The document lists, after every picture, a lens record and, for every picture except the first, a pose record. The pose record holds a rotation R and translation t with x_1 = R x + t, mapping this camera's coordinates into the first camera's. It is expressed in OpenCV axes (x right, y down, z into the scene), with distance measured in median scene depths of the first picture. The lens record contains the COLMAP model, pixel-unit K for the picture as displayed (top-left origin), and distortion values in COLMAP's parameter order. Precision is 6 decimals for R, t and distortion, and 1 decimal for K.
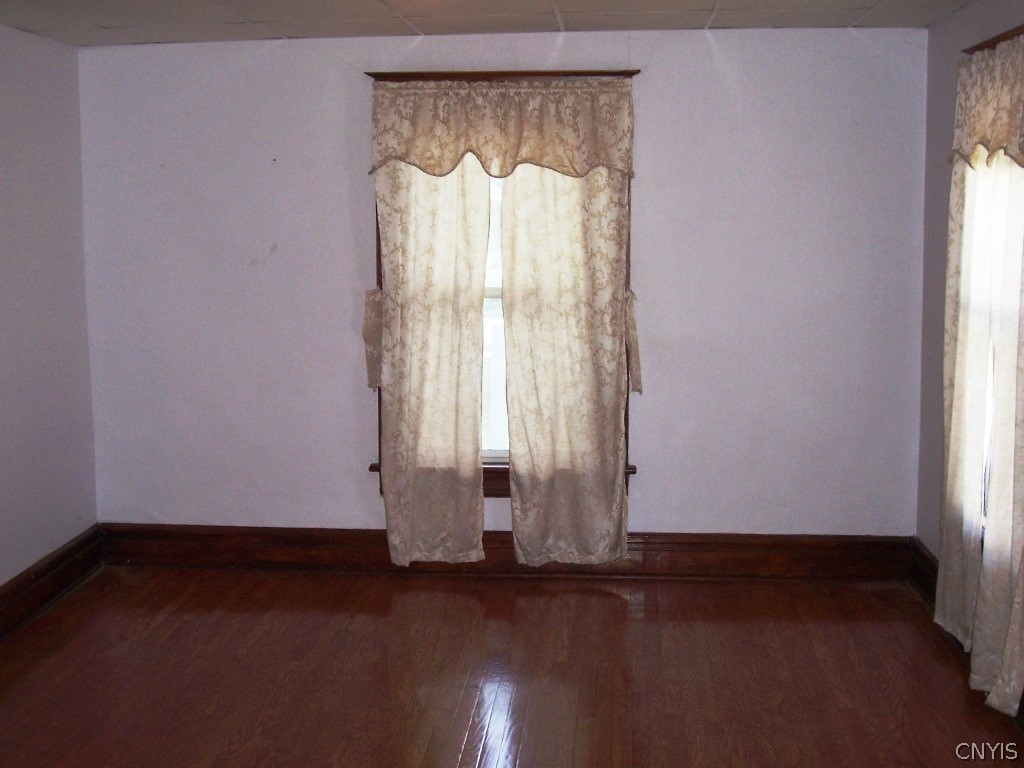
lens RADIAL K [[1418.5, 0, 513.9], [0, 1418.5, 383.5], [0, 0, 1]] dist [-0.116103, 0.000000]
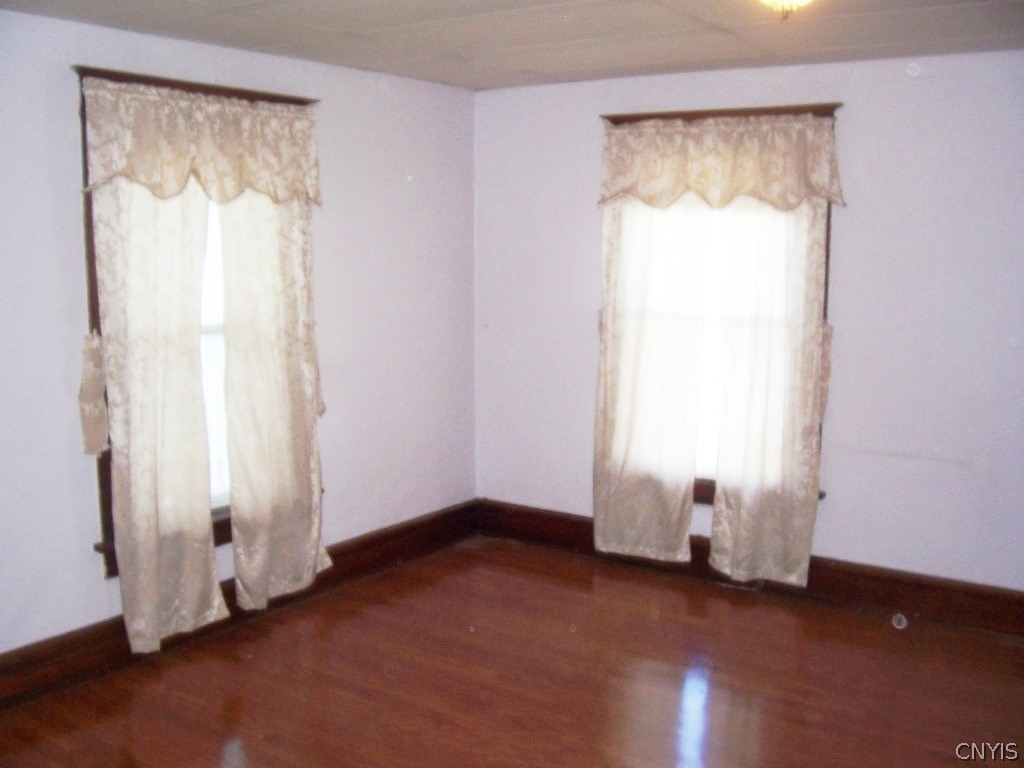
lens RADIAL K [[1057.8, 0, 511.5], [0, 1057.8, 387.9], [0, 0, 1]] dist [-0.131672, 0.000000]
pose [[0.481892, -0.115748, 0.868552, -0.512741], [0.092595, 0.992414, 0.080880, -0.062431], [-0.871324, 0.041448, 0.488954, 0.506585]]
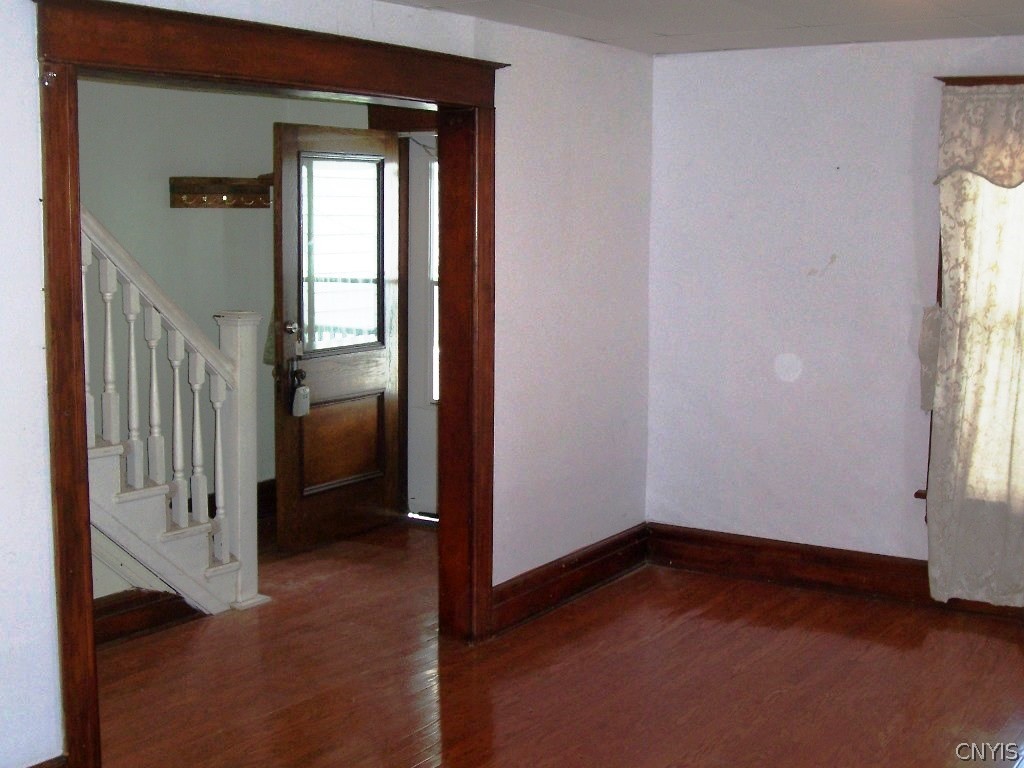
lens RADIAL K [[1418.5, 0, 512.9], [0, 1418.5, 390.9], [0, 0, 1]] dist [-0.116103, 0.000000]
pose [[0.885852, 0.071068, -0.458493, 0.087625], [-0.070272, 0.997350, 0.018822, -0.008279], [0.458615, 0.015545, 0.888499, 0.041406]]
